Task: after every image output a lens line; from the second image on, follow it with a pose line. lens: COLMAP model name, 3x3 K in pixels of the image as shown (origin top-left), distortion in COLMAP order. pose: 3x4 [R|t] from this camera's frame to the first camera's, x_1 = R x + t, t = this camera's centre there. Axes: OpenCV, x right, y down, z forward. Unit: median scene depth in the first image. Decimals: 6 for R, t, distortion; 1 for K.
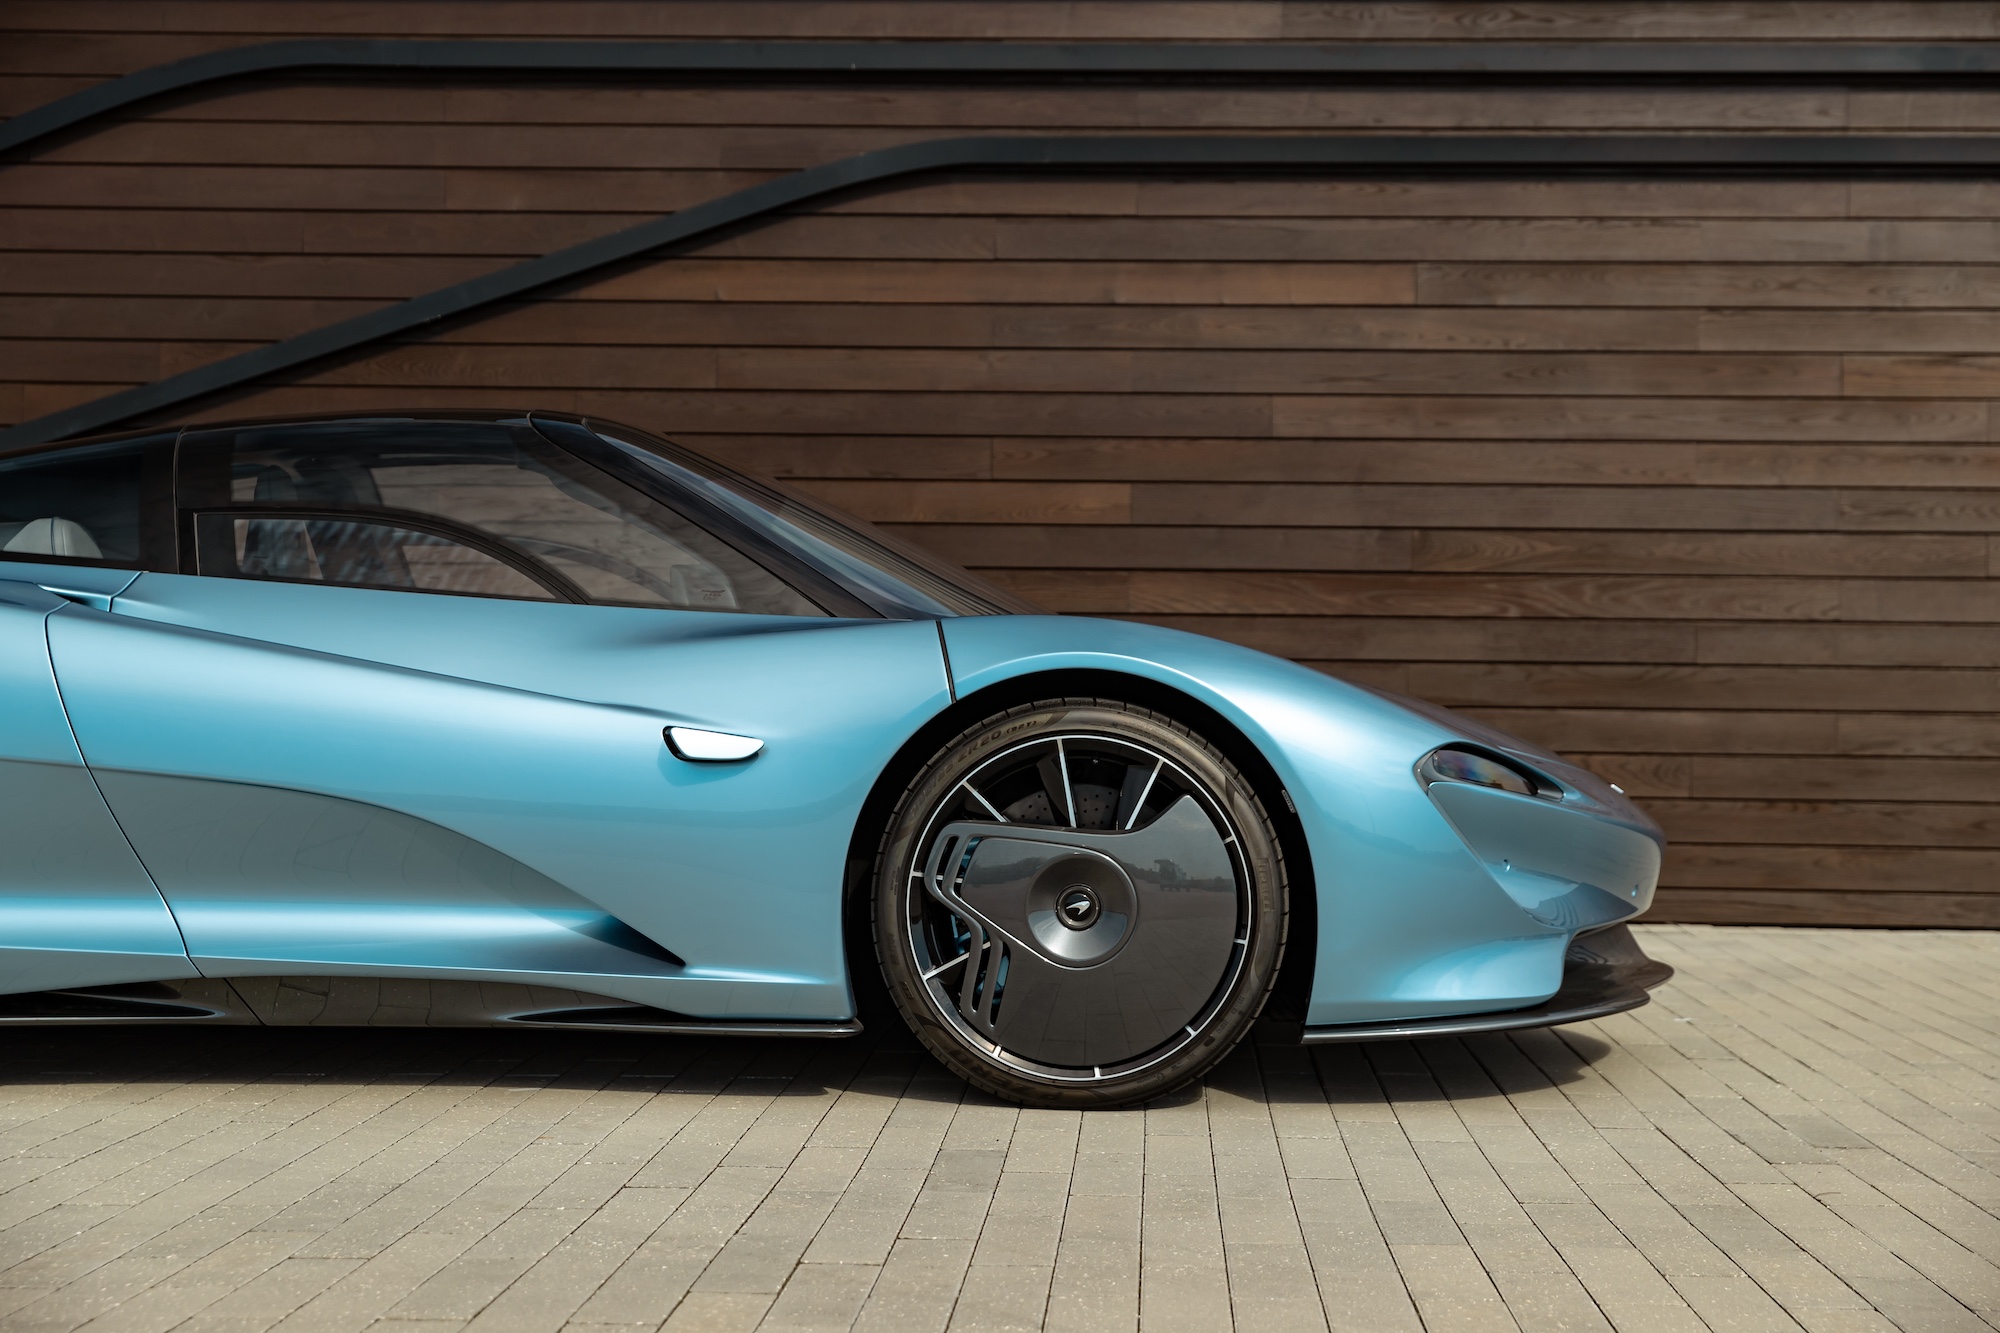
lens RADIAL K [[3405.0, 0, 1000.0], [0, 3405.0, 666.5], [0, 0, 1]] dist [0.053666, 0.061583]
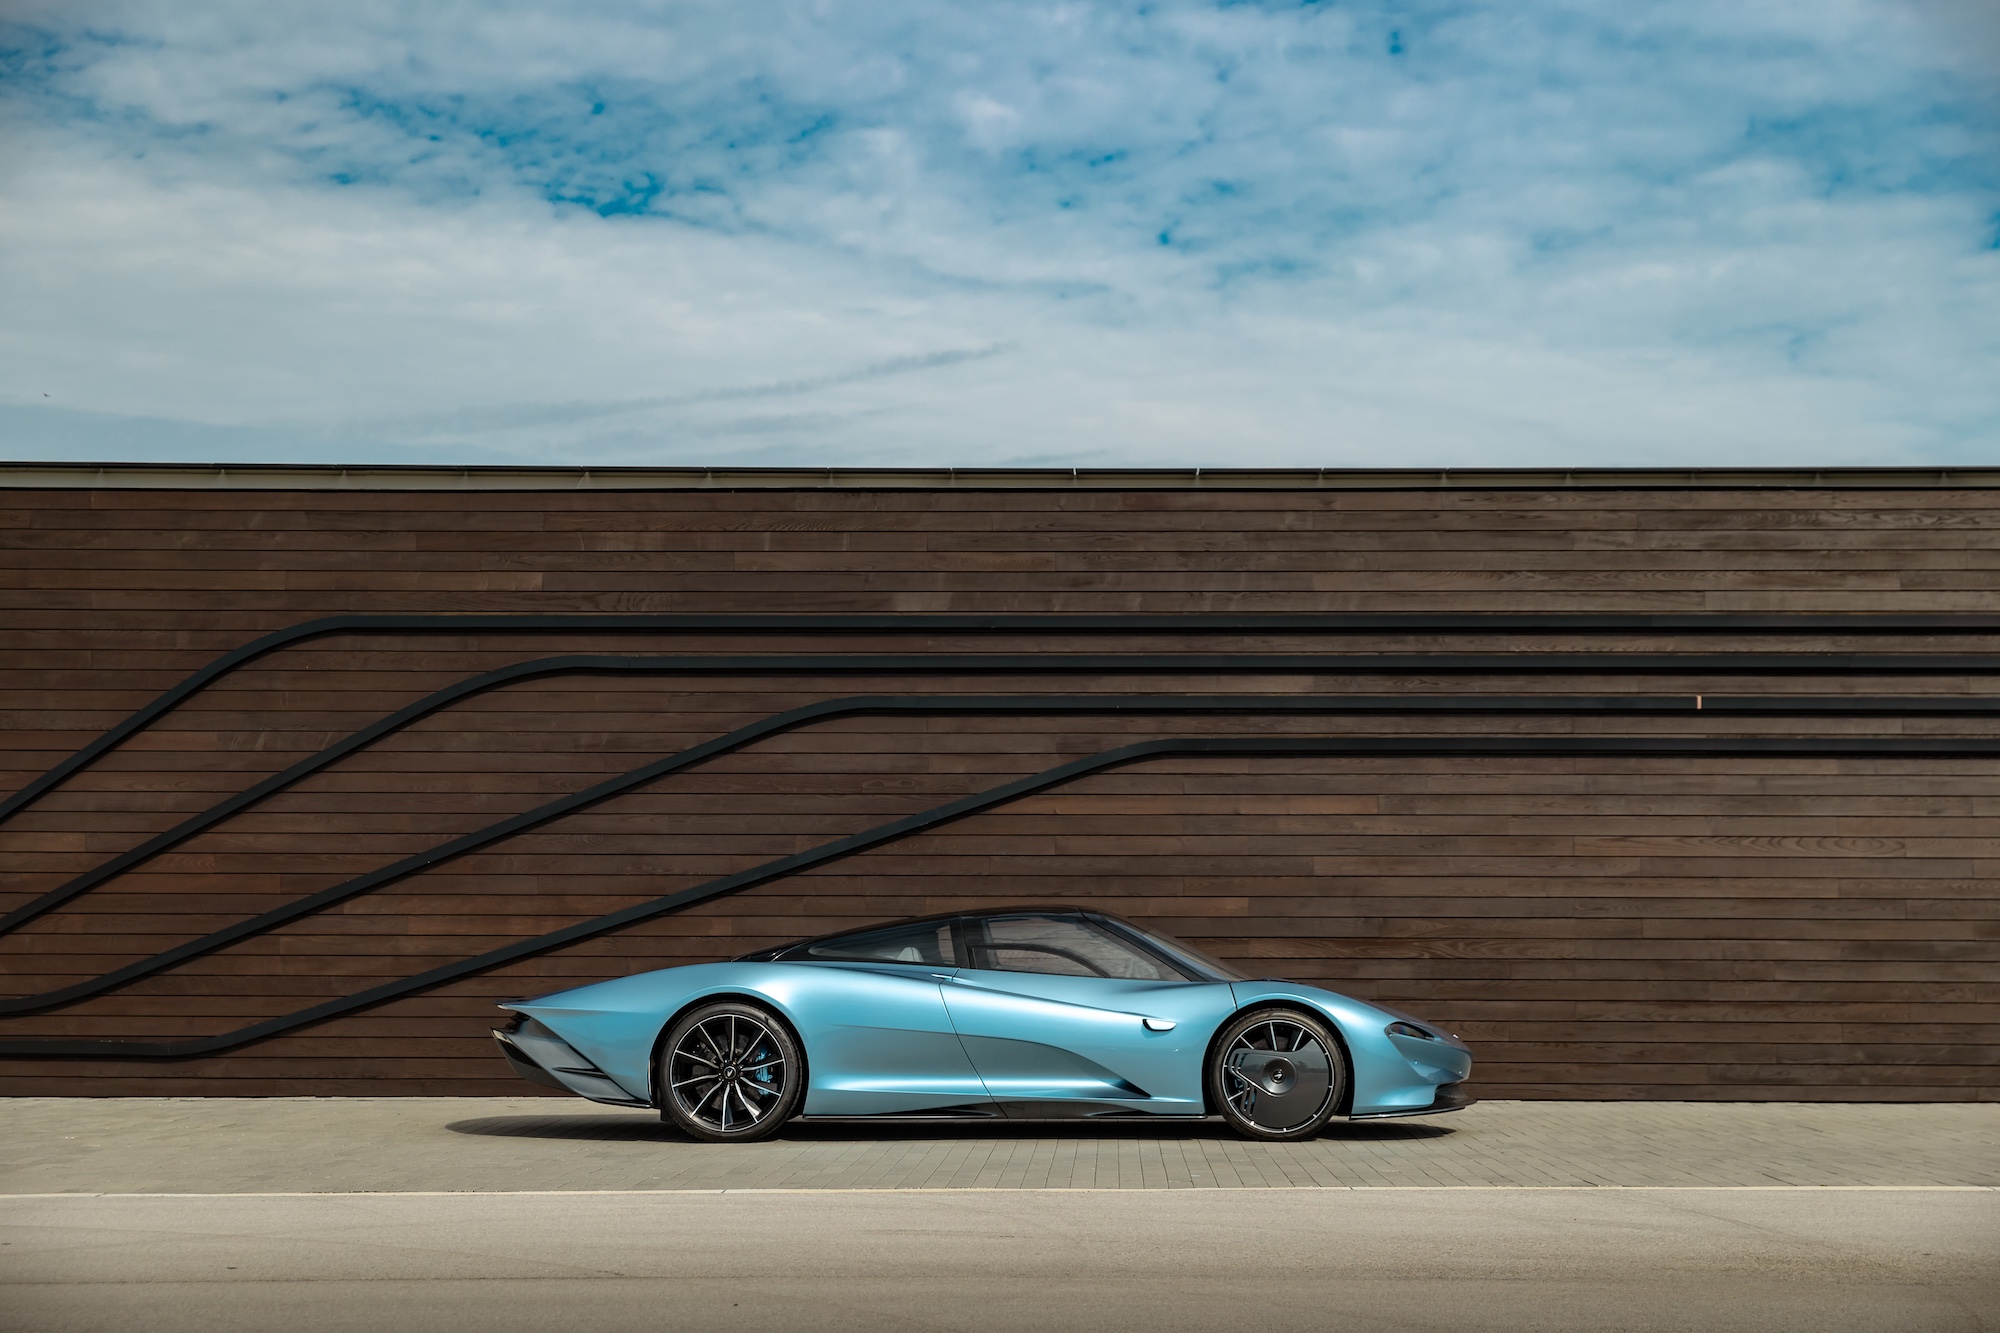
lens RADIAL K [[3474.3, 0, 1000.0], [0, 3474.3, 666.5], [0, 0, 1]] dist [0.083600, 0.006875]
pose [[0.999826, -0.009397, 0.016140, -0.155072], [0.010556, 0.997255, -0.073285, -0.040260], [-0.015407, 0.073442, 0.997180, -1.220788]]
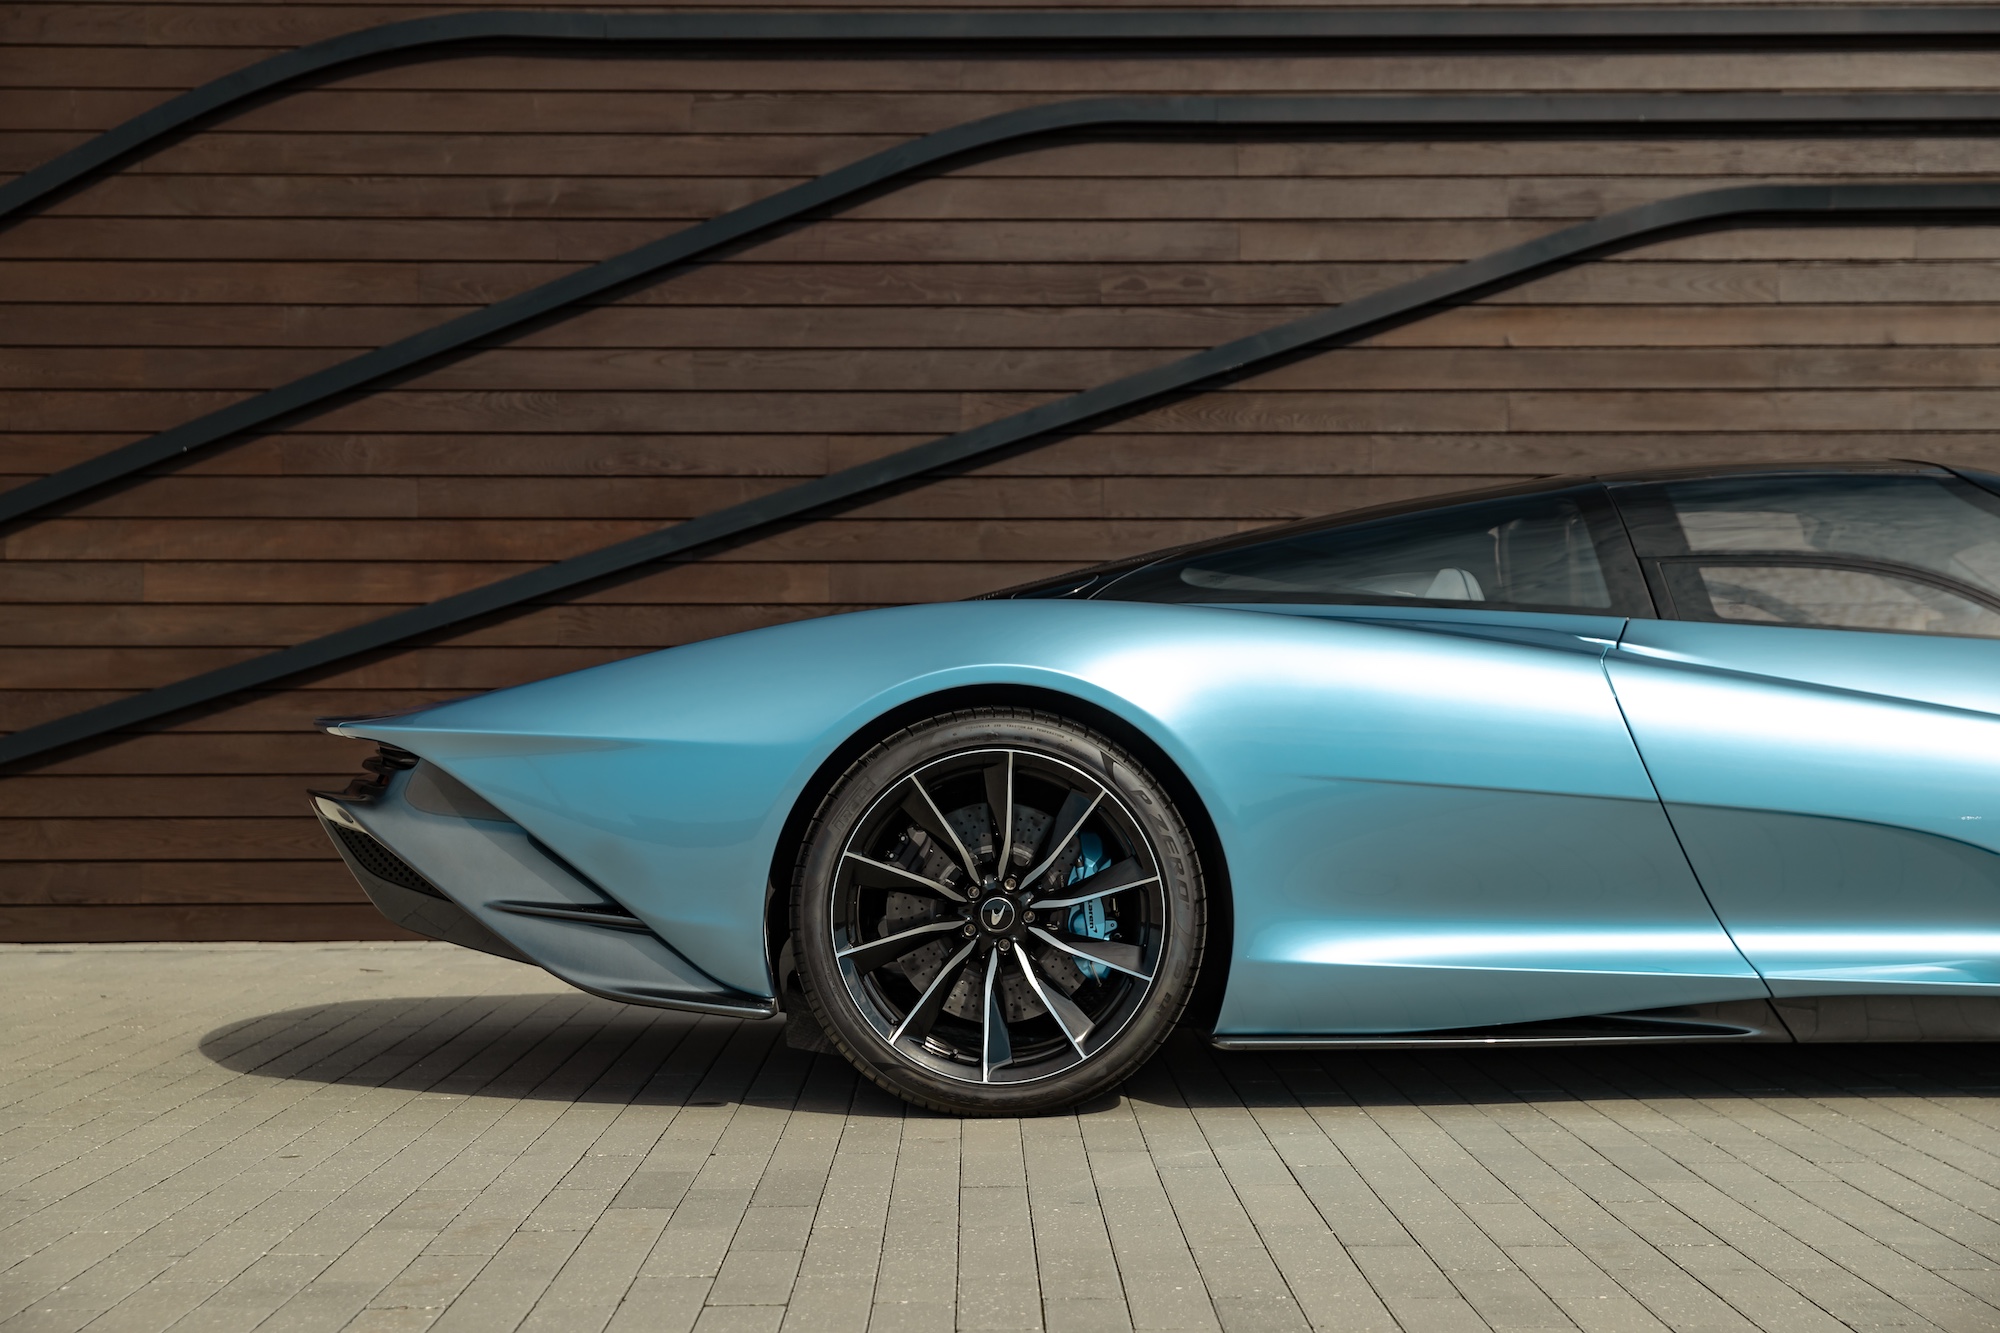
lens RADIAL K [[3489.0, 0, 1000.0], [0, 3489.0, 666.5], [0, 0, 1]] dist [0.059928, 0.034601]
pose [[0.998413, -0.014120, 0.054509, -0.299512], [0.014657, 0.999848, -0.009448, -0.003059], [-0.054367, 0.010232, 0.998469, -0.044635]]
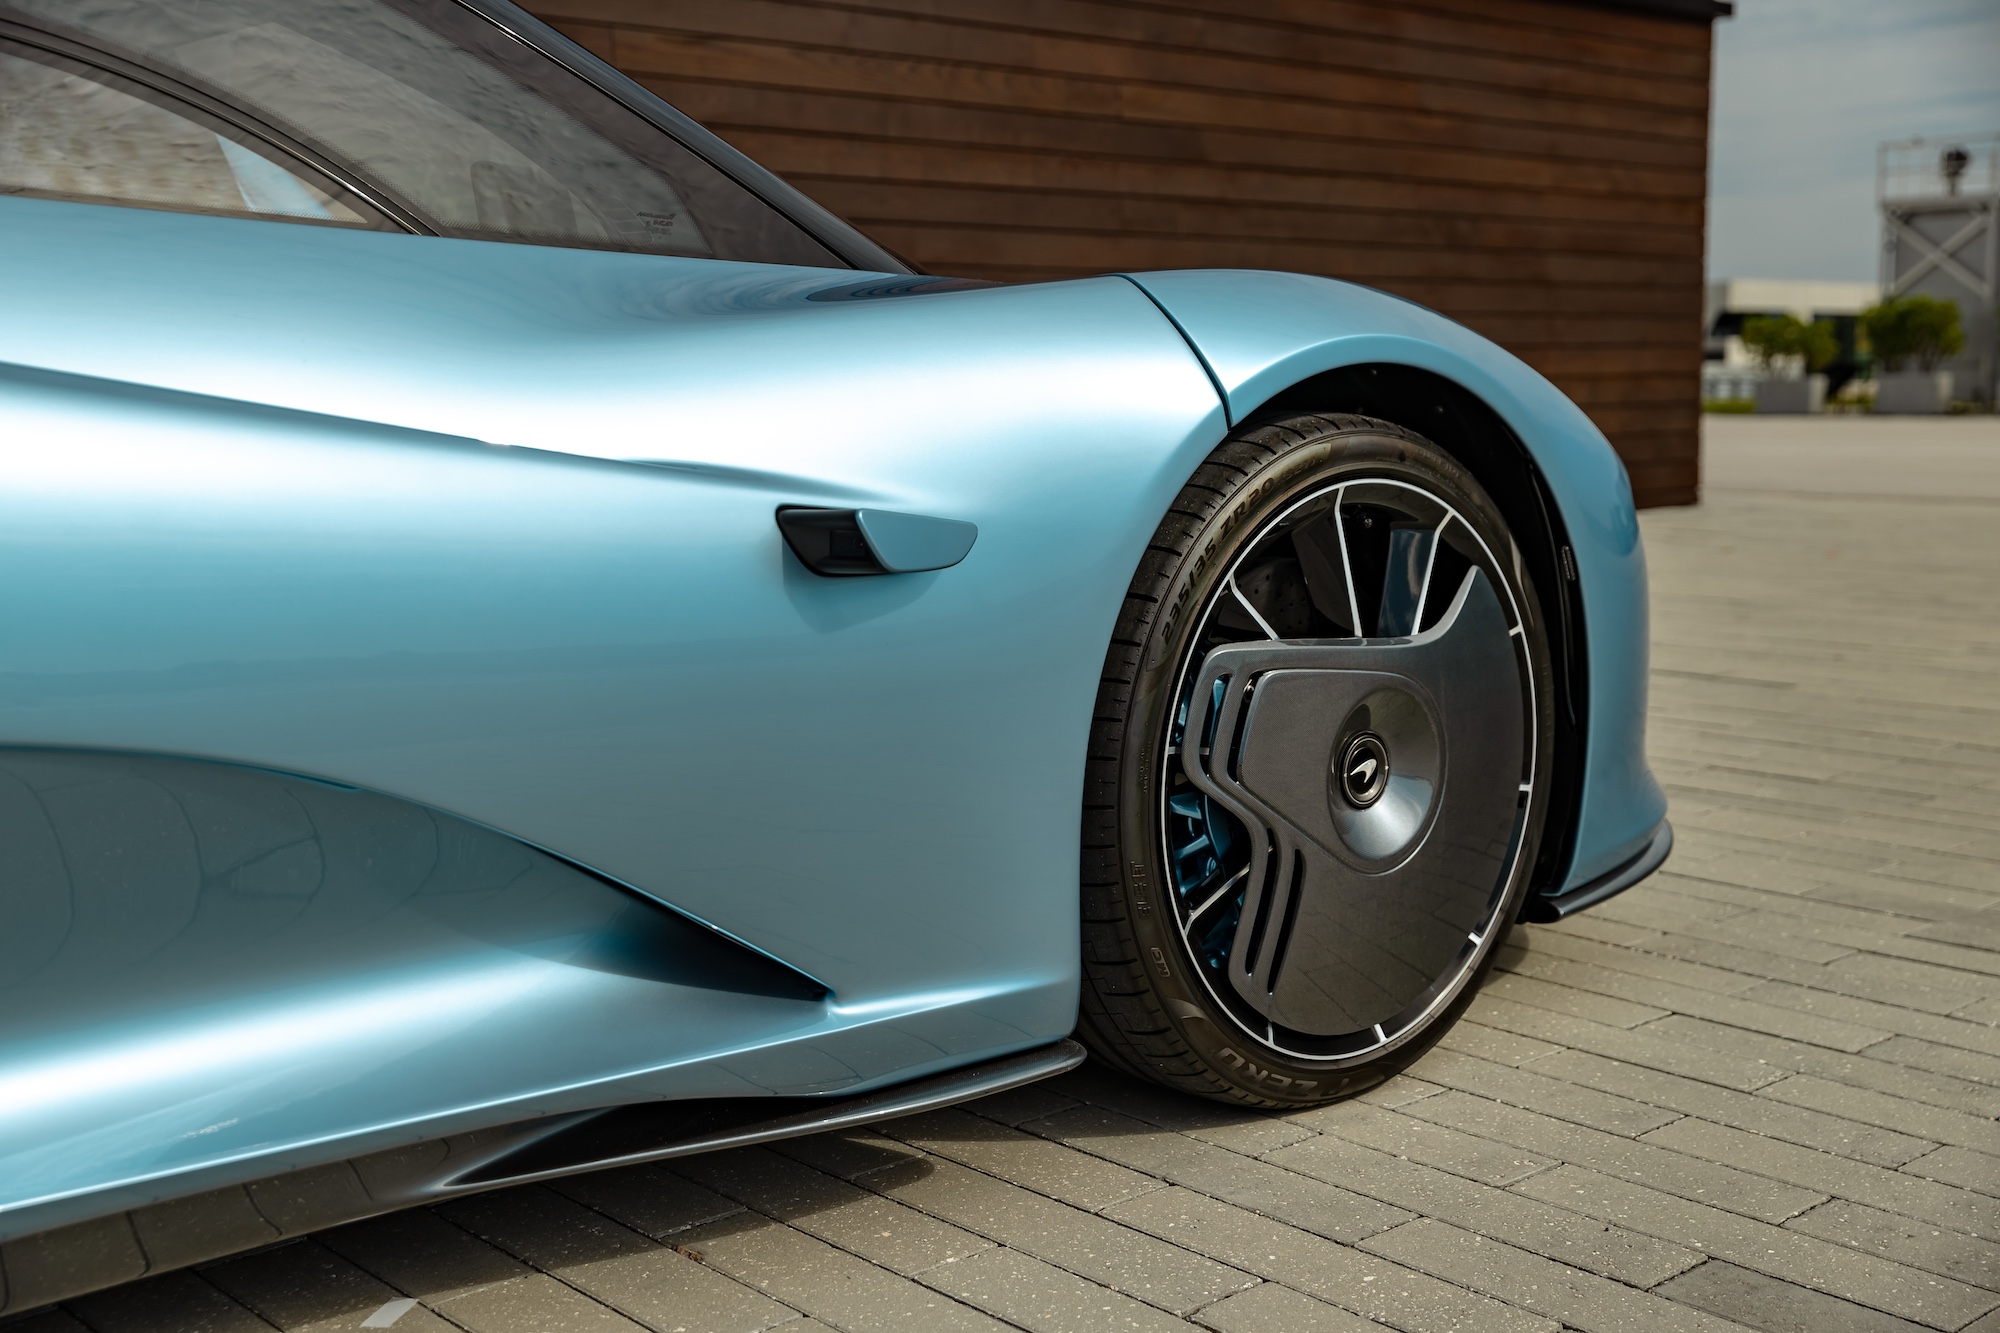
lens RADIAL K [[2322.3, 0, 1000.0], [0, 2322.3, 666.5], [0, 0, 1]] dist [0.004037, 0.002498]
pose [[0.709492, -0.109635, 0.696133, -0.166733], [0.010428, 0.989349, 0.145186, -0.003513], [-0.704637, -0.095749, 0.703078, 0.423405]]
